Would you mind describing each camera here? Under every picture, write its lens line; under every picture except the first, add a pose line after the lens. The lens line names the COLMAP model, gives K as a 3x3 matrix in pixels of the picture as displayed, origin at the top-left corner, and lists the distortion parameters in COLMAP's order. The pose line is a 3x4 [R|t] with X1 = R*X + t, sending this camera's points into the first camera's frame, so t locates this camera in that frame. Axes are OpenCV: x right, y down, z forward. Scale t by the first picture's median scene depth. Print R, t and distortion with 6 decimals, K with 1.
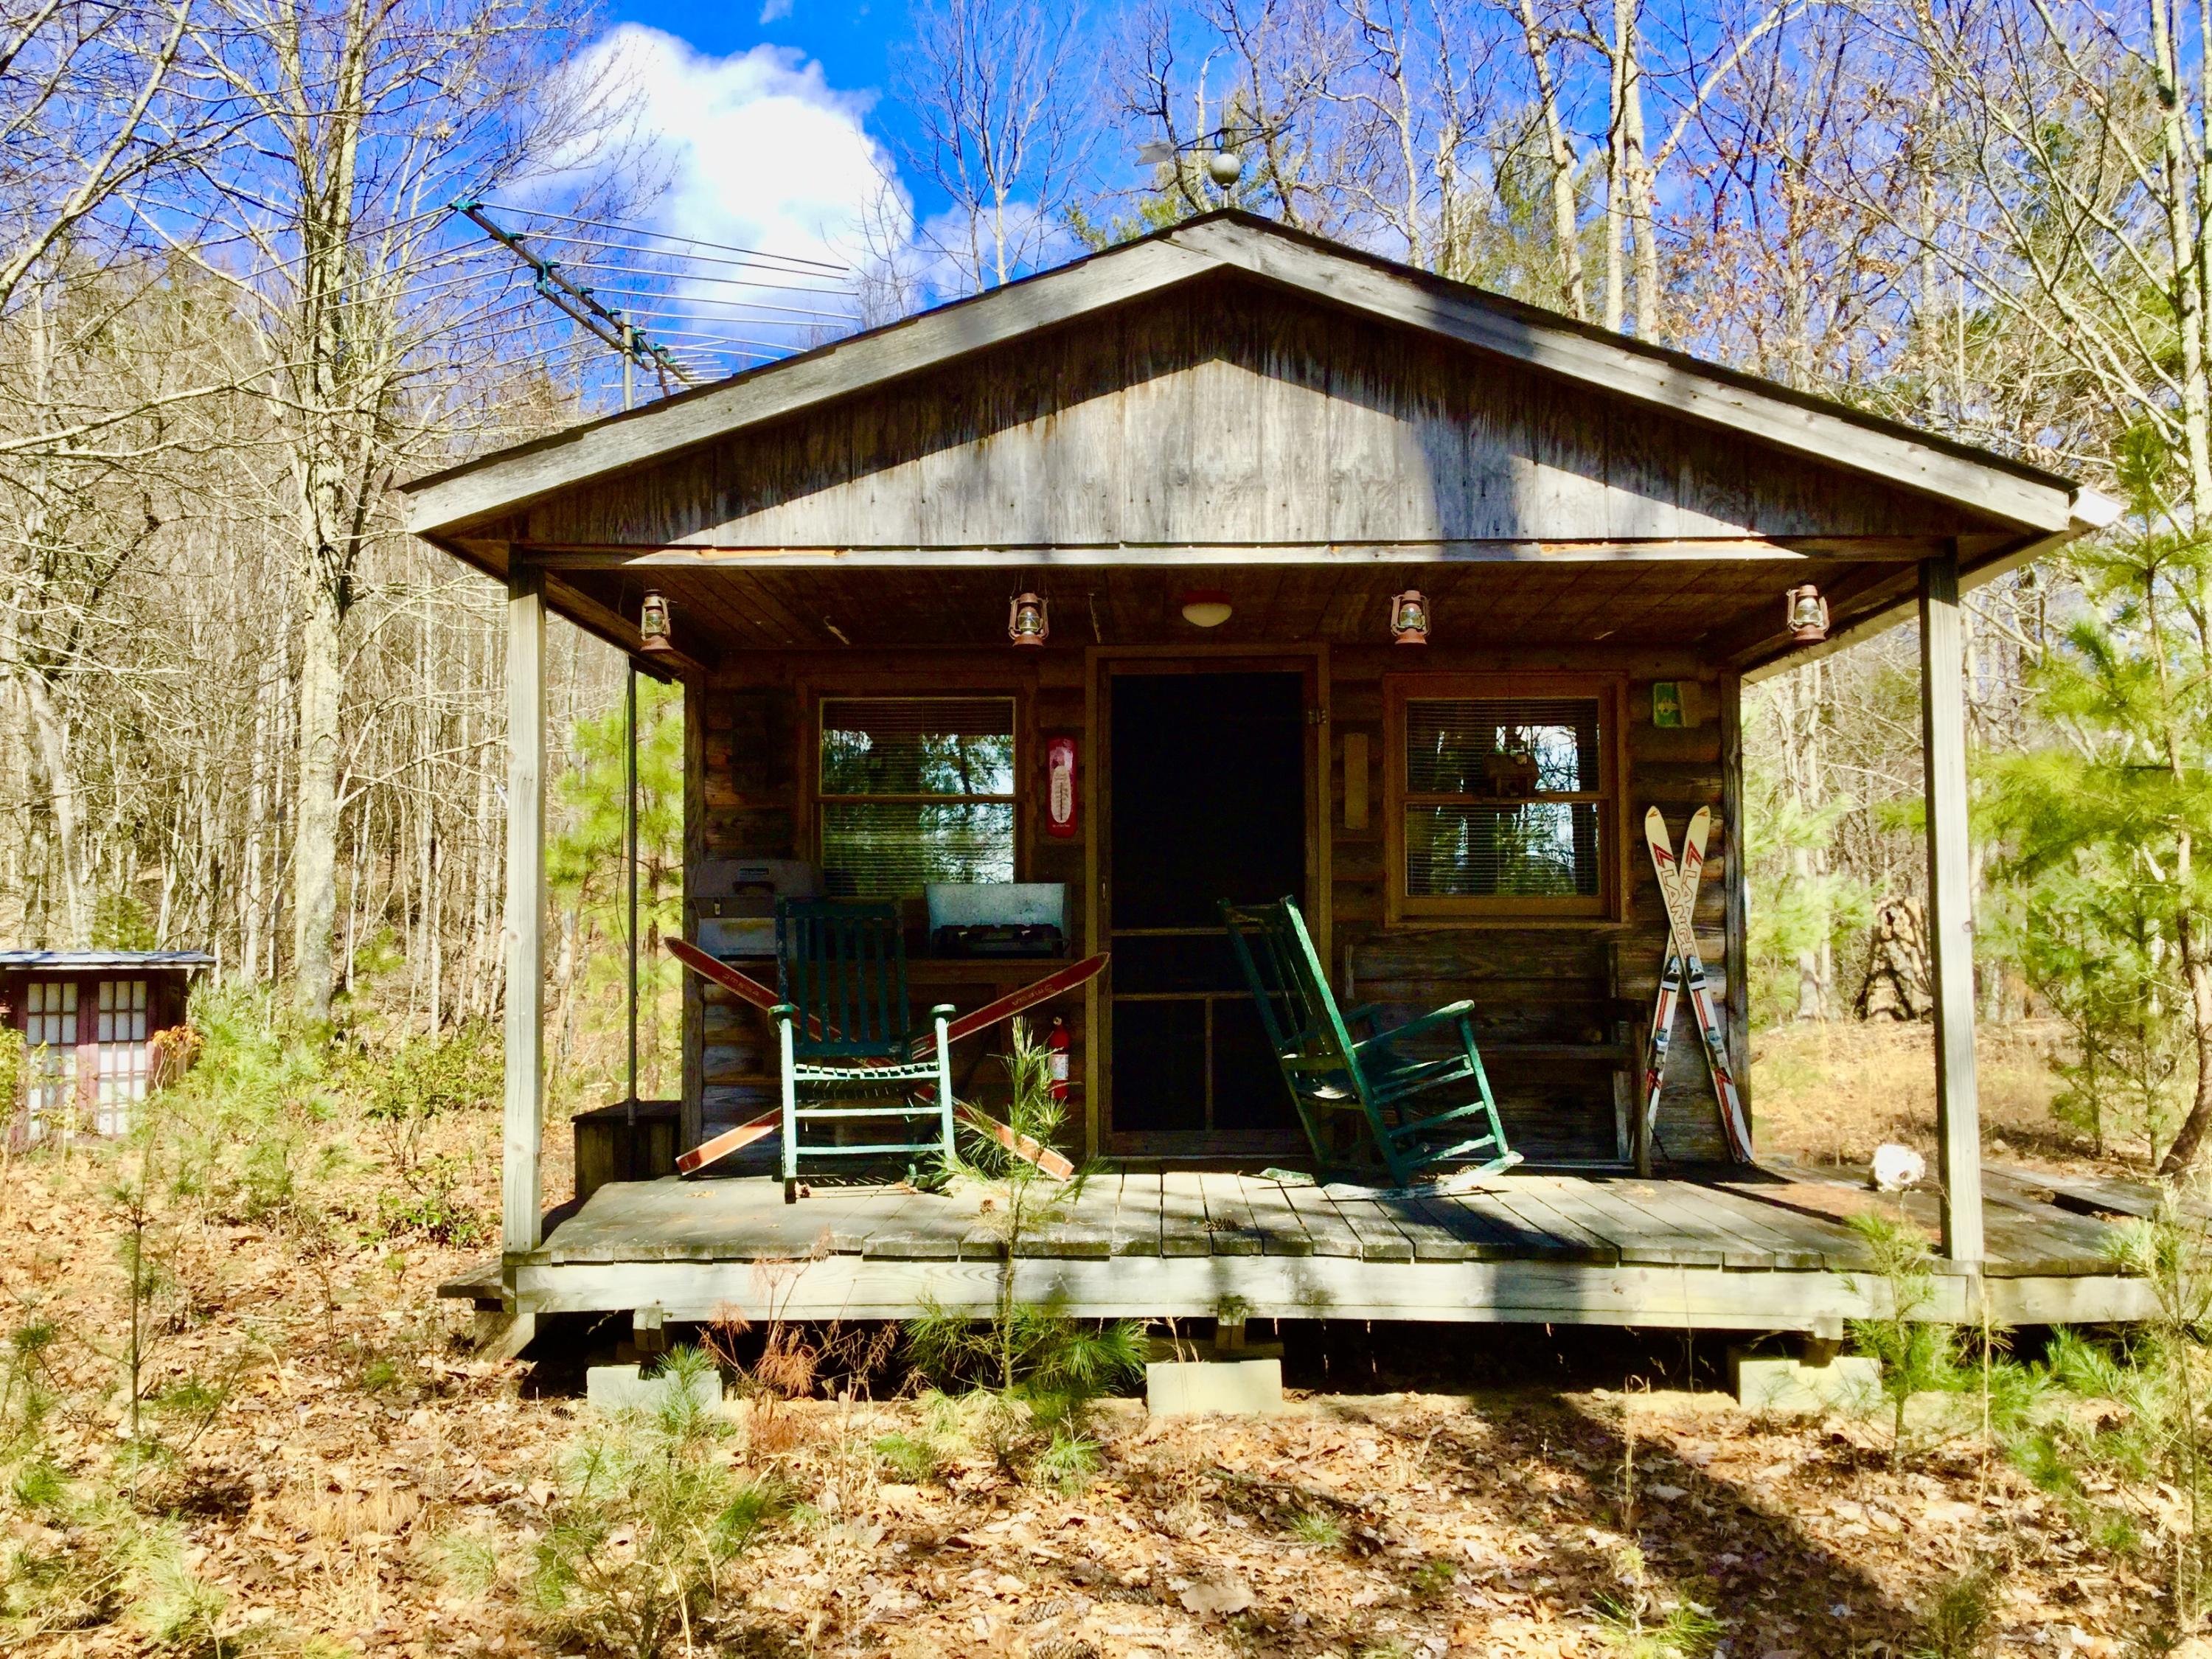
lens RADIAL K [[1995.9, 0, 1106.0], [0, 1995.9, 829.5], [0, 0, 1]] dist [0.005859, 0.001576]
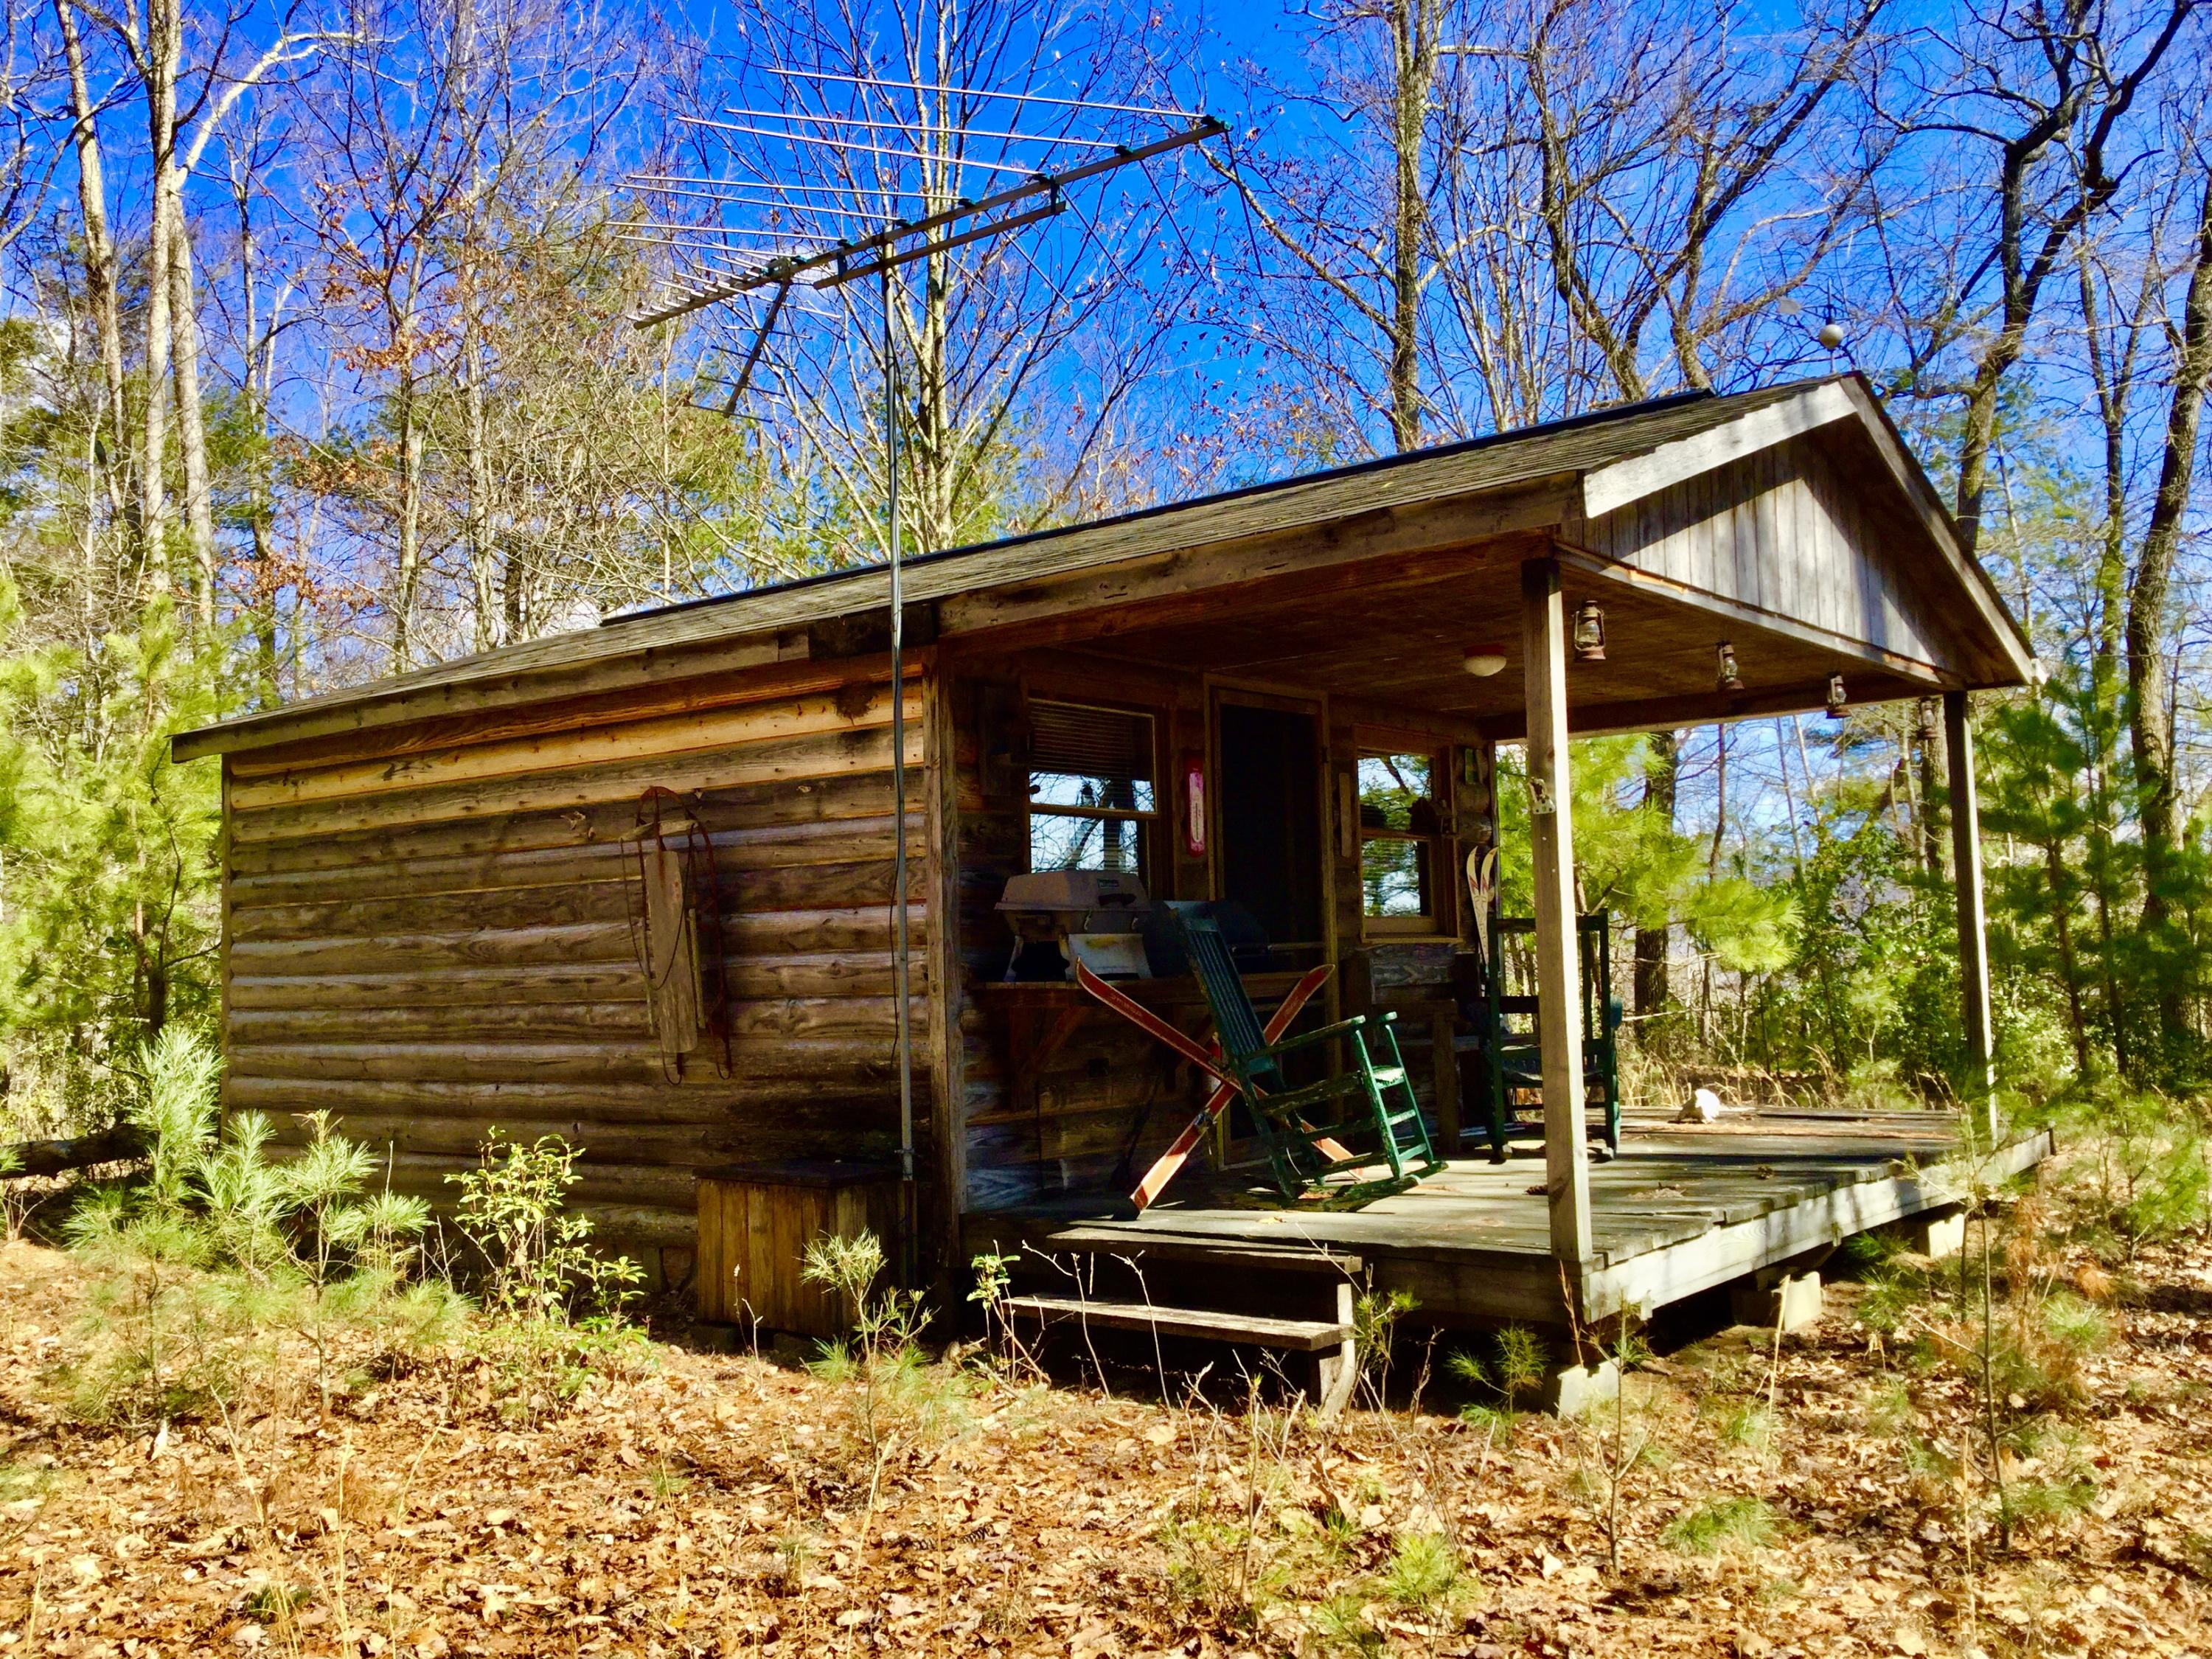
lens RADIAL K [[1995.9, 0, 1106.0], [0, 1995.9, 829.5], [0, 0, 1]] dist [0.005859, 0.001576]
pose [[0.595378, 0.040351, 0.802431, -0.981298], [-0.015707, 0.999132, -0.038589, 0.034170], [-0.803292, 0.010371, 0.595495, 0.483179]]
